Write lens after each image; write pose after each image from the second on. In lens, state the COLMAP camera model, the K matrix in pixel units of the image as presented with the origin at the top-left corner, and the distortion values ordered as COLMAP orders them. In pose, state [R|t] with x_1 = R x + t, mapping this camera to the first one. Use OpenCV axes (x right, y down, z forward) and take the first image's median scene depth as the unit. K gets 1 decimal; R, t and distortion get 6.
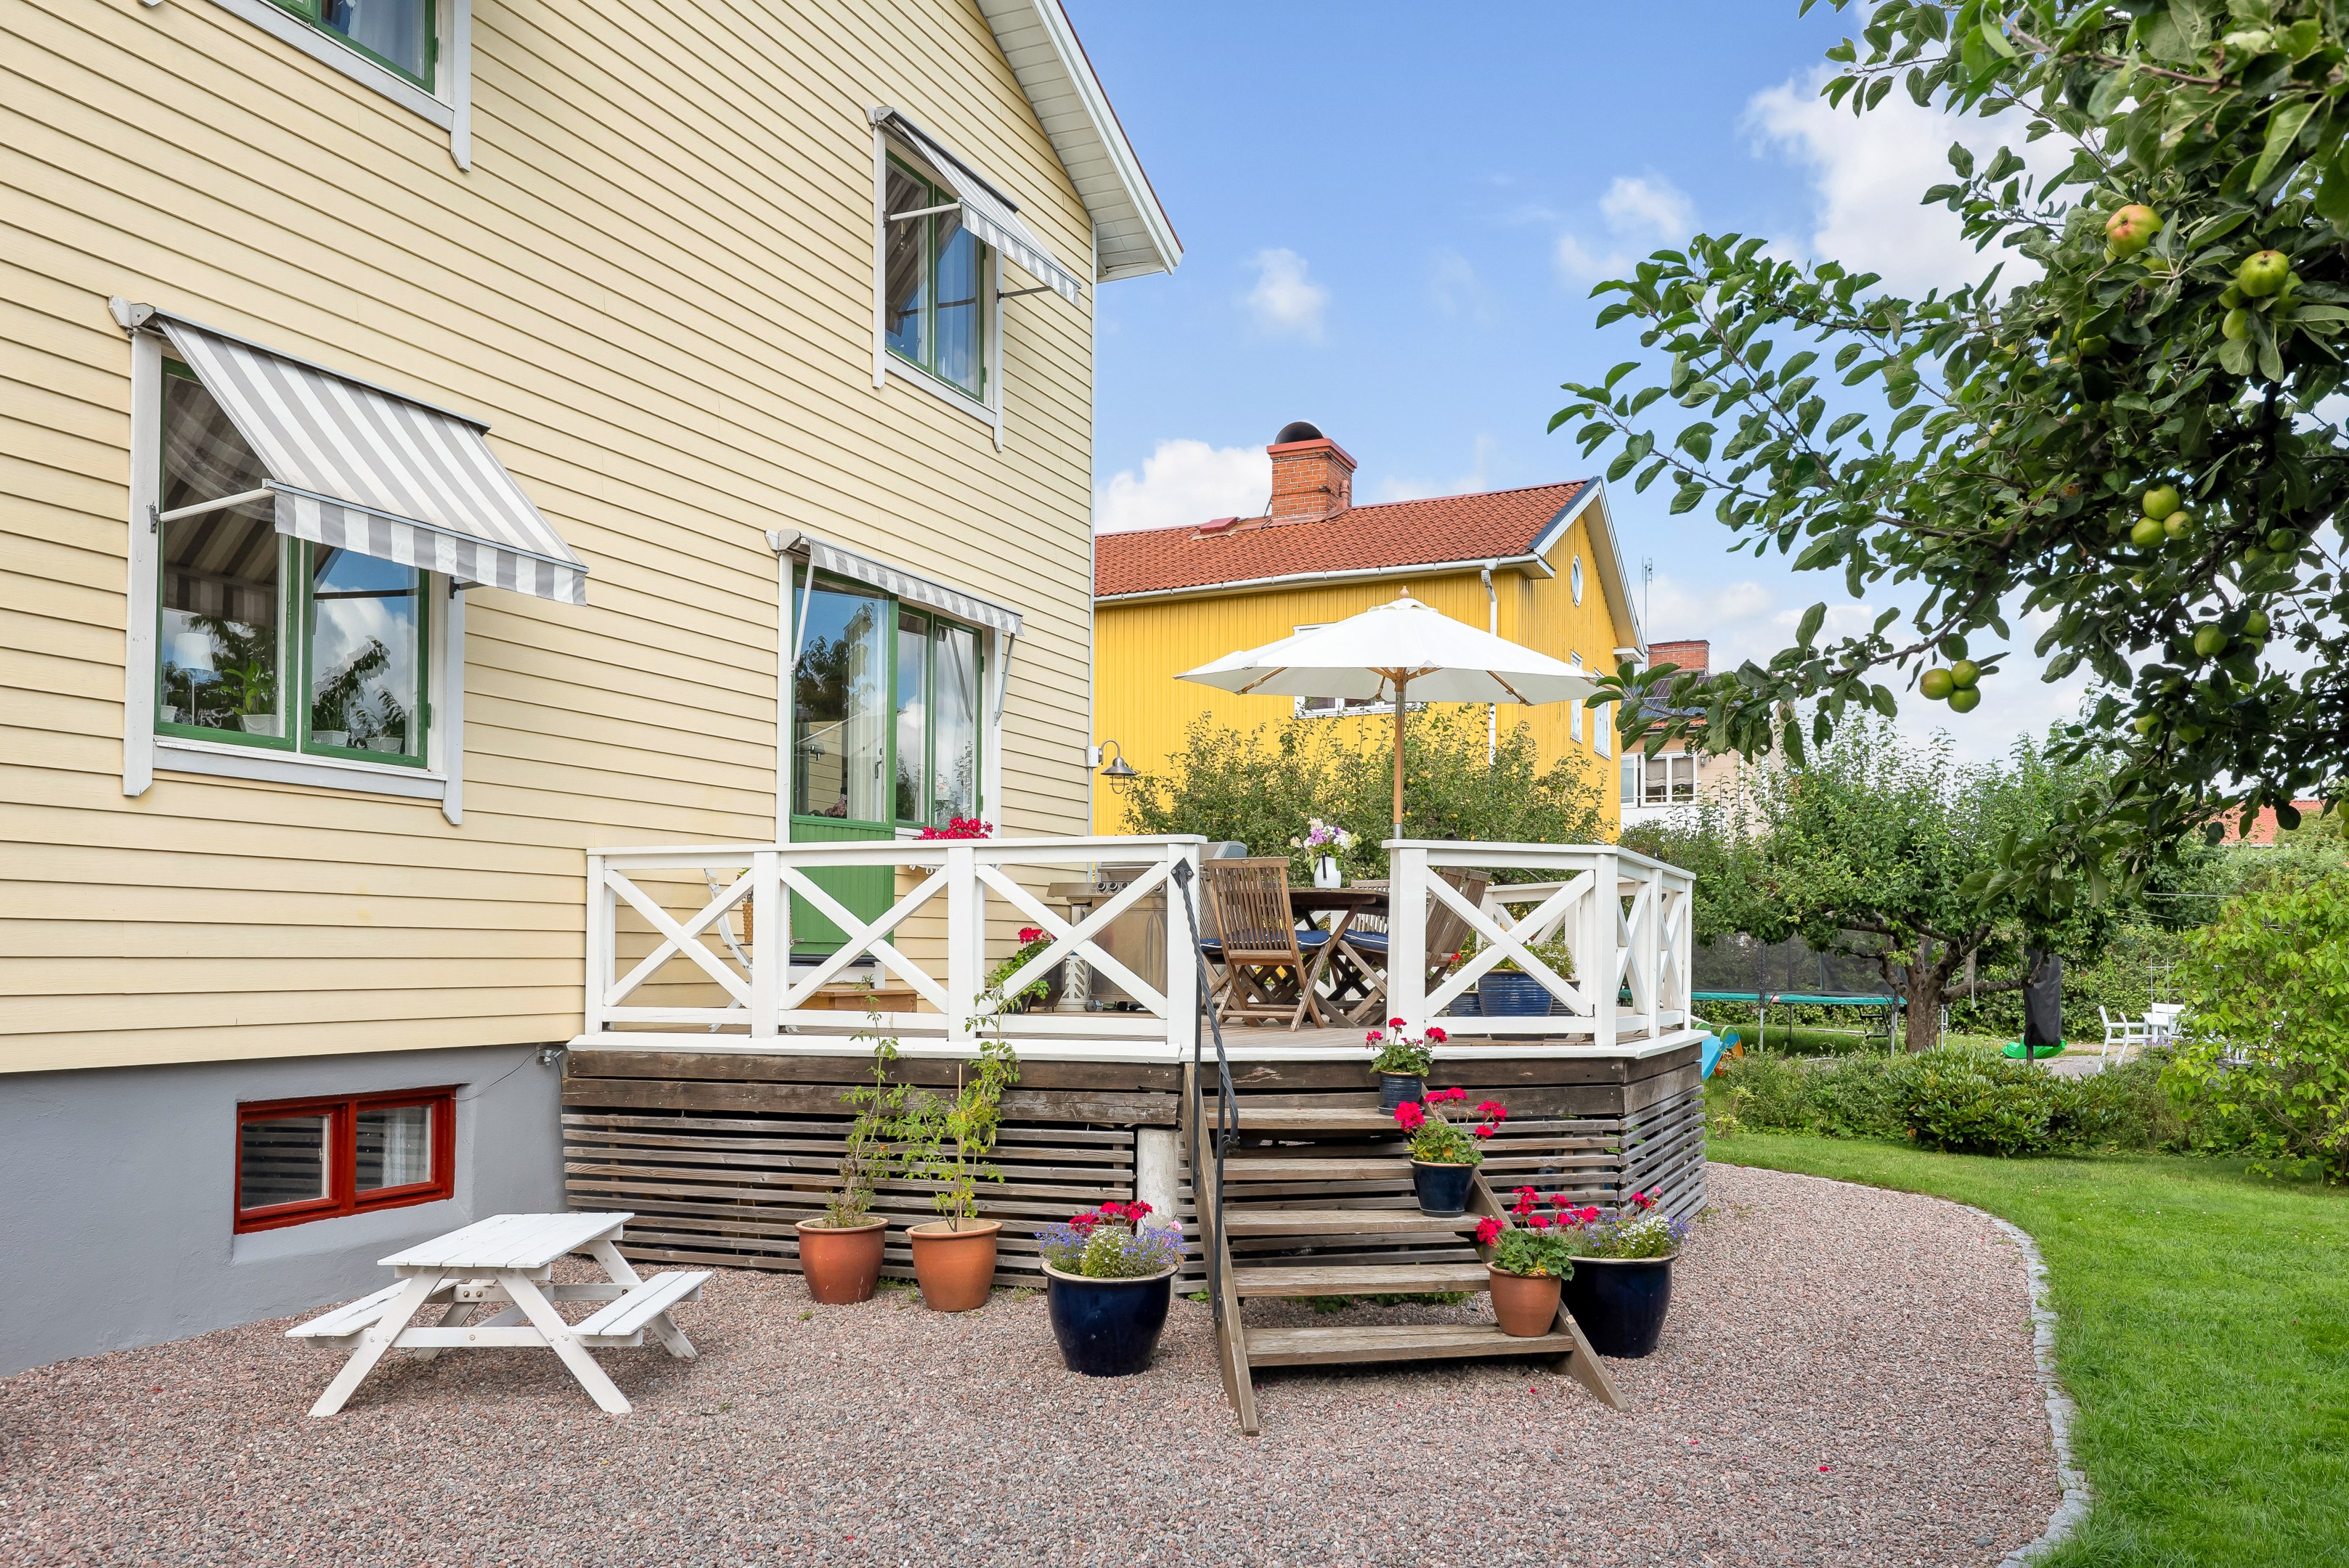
lens RADIAL K [[1741.3, 0, 1179.3], [0, 1741.3, 890.3], [0, 0, 1]] dist [0.003233, 0.000220]
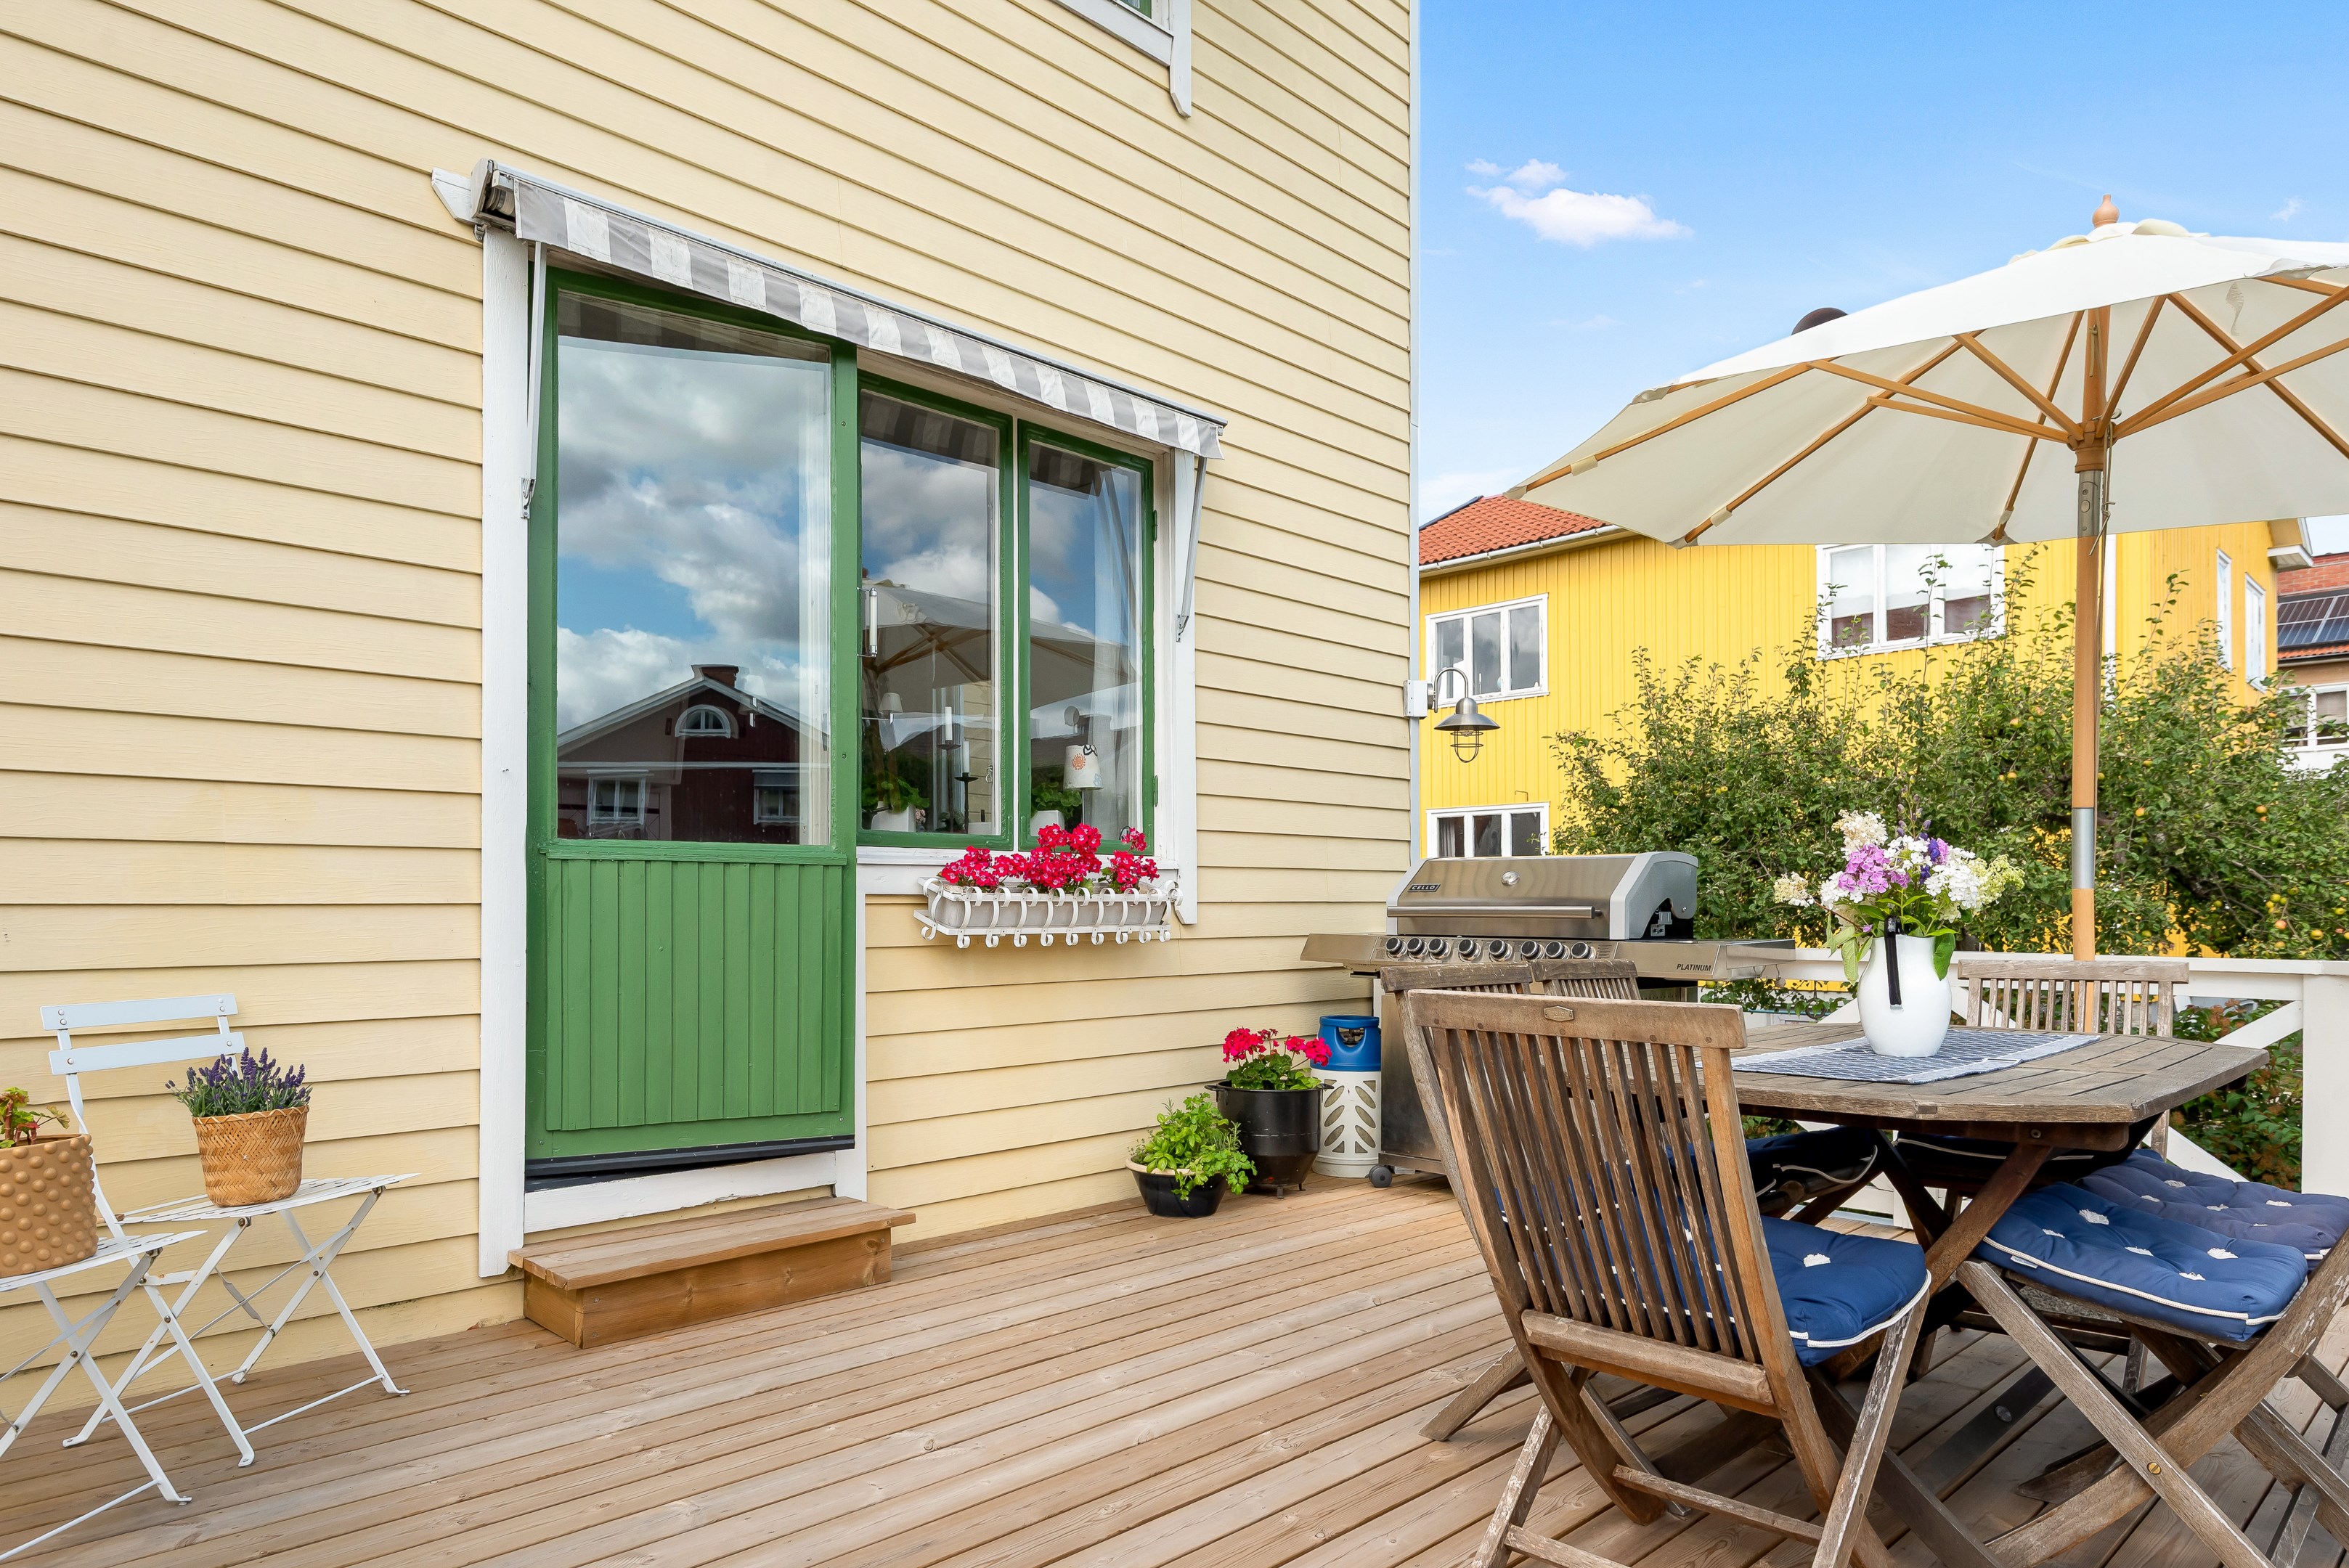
lens RADIAL K [[1428.0, 0, 1183.0], [0, 1428.0, 921.0], [0, 0, 1]] dist [-0.032255, -0.000780]
pose [[0.937652, -0.002052, -0.347568, 0.040701], [0.018214, 0.998899, 0.043241, -0.027219], [0.347097, -0.046876, 0.936657, 0.558618]]
